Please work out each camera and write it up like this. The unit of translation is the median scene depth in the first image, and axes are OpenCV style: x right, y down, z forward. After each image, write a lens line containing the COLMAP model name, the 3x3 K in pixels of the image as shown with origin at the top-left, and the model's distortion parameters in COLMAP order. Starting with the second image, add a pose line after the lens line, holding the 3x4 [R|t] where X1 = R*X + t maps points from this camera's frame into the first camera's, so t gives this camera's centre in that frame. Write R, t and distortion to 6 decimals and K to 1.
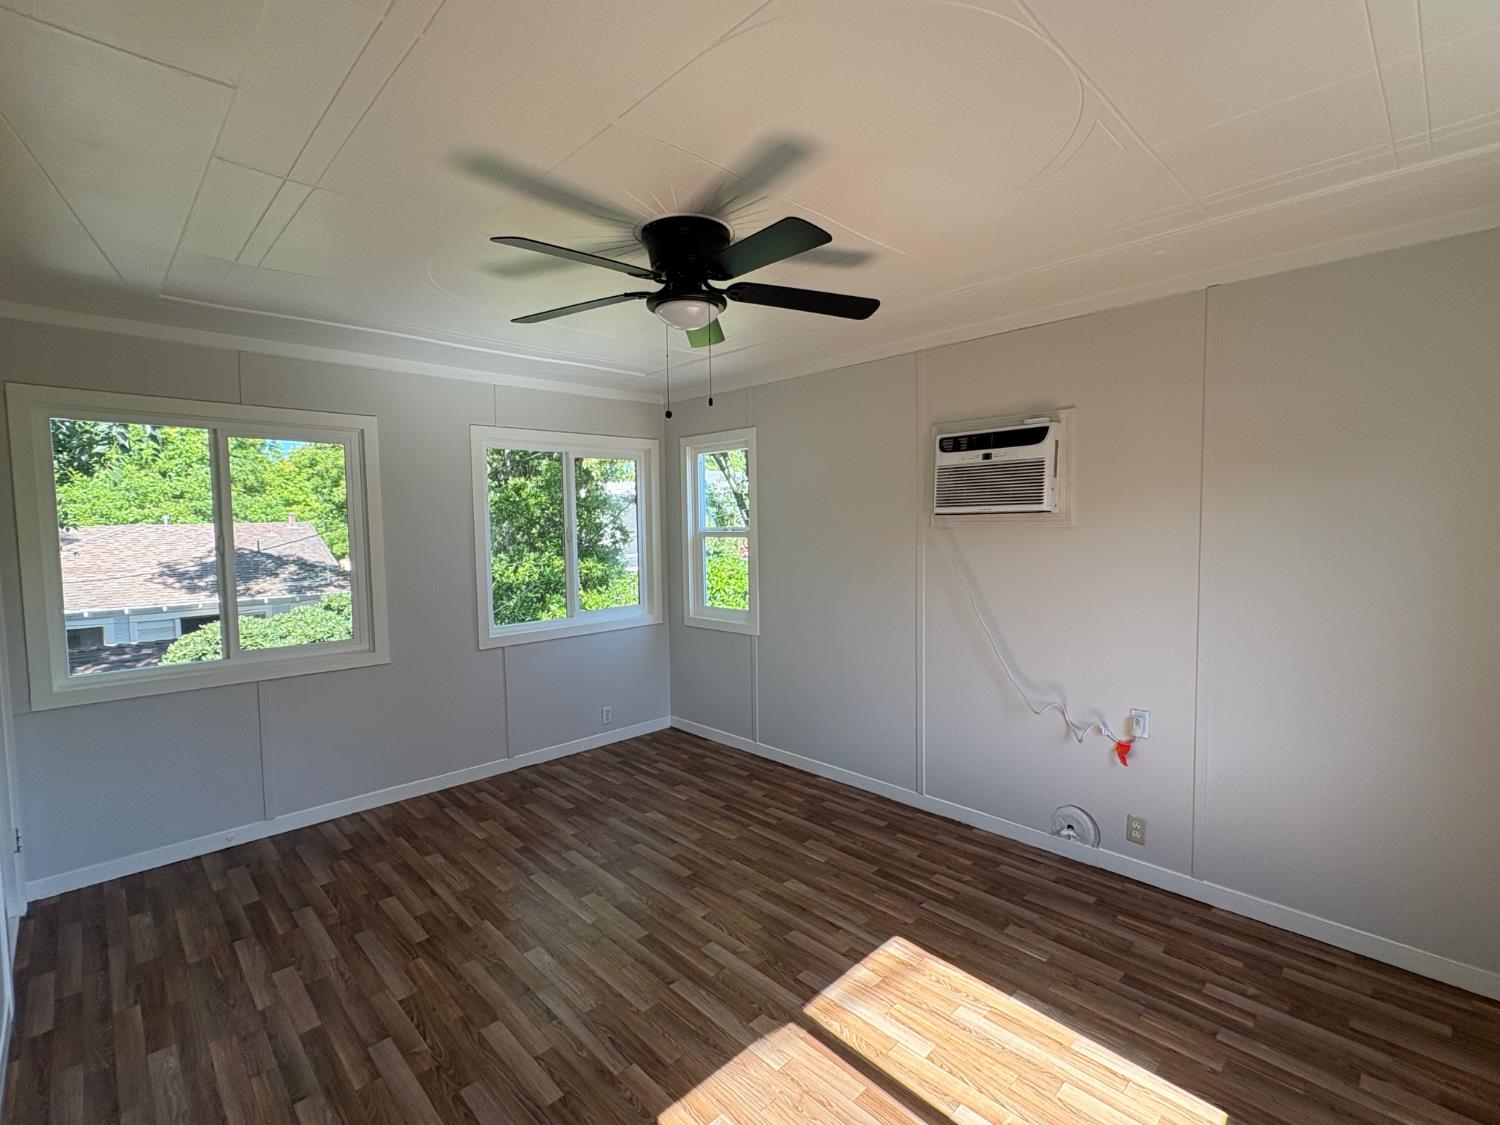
lens RADIAL K [[691.0, 0, 750.0], [0, 691.0, 562.5], [0, 0, 1]] dist [0.002062, 0.000536]
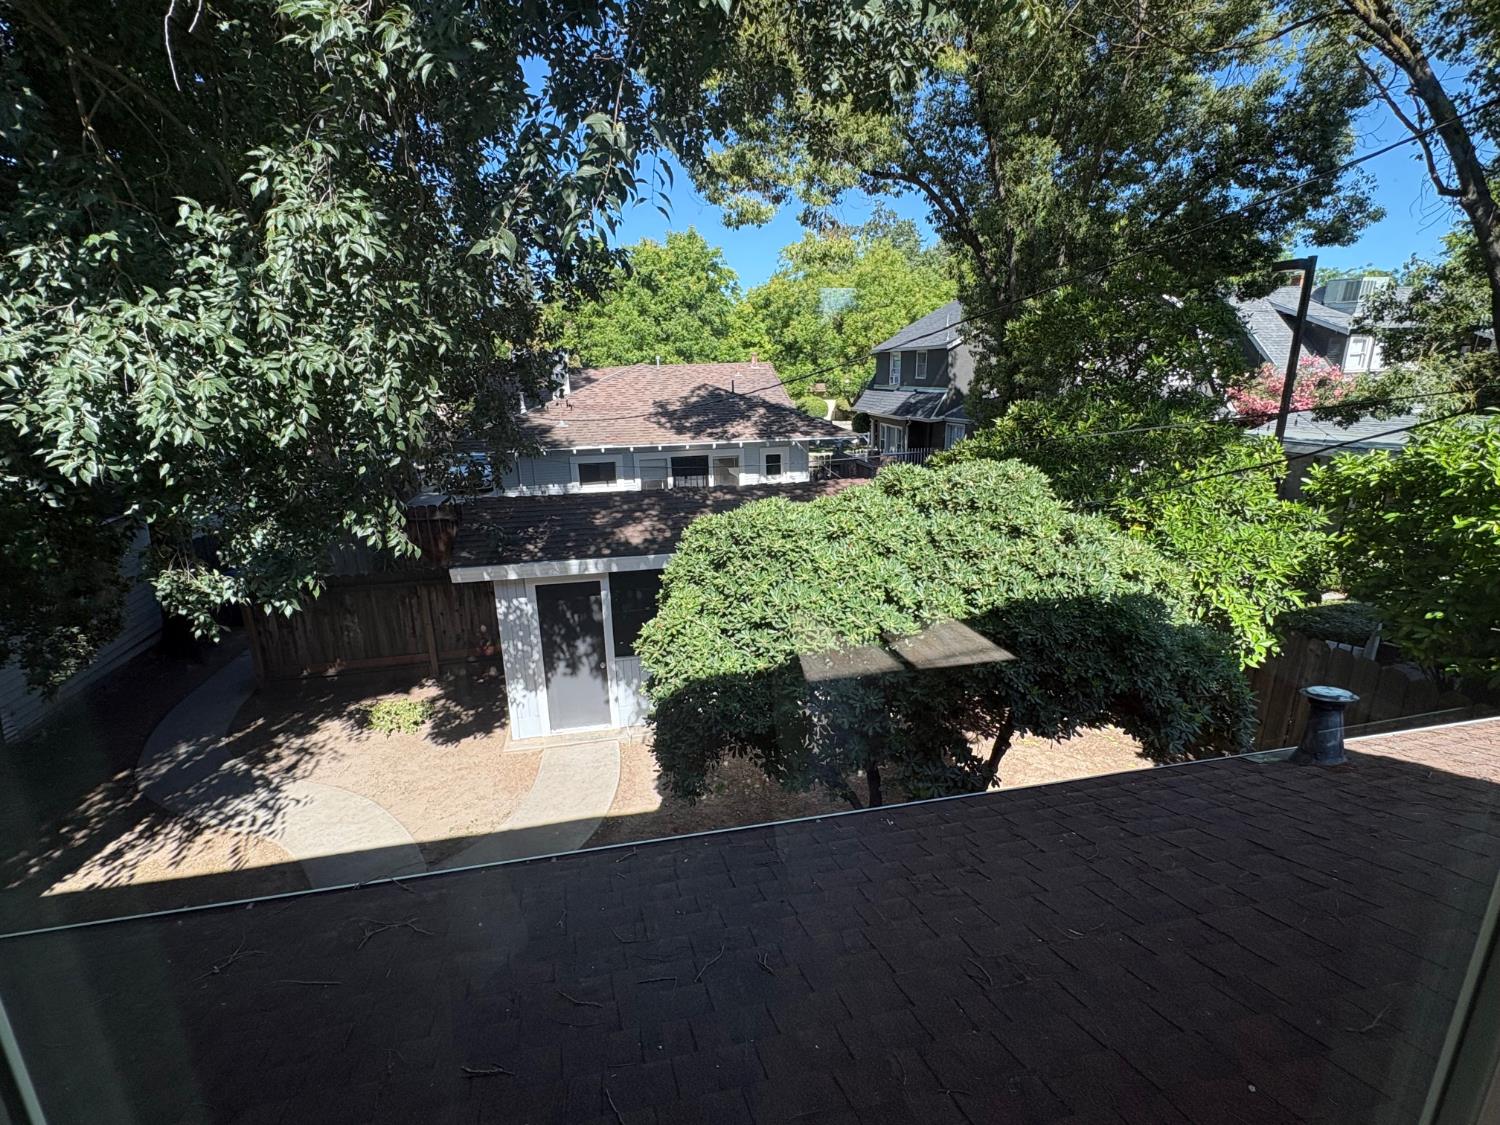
lens RADIAL K [[691.0, 0, 750.0], [0, 691.0, 562.5], [0, 0, 1]] dist [0.002062, 0.000536]
pose [[0.843182, 0.141962, -0.518548, -0.125987], [-0.025215, 0.973889, 0.225620, -0.002086], [0.537037, -0.177164, 0.824745, 0.140248]]
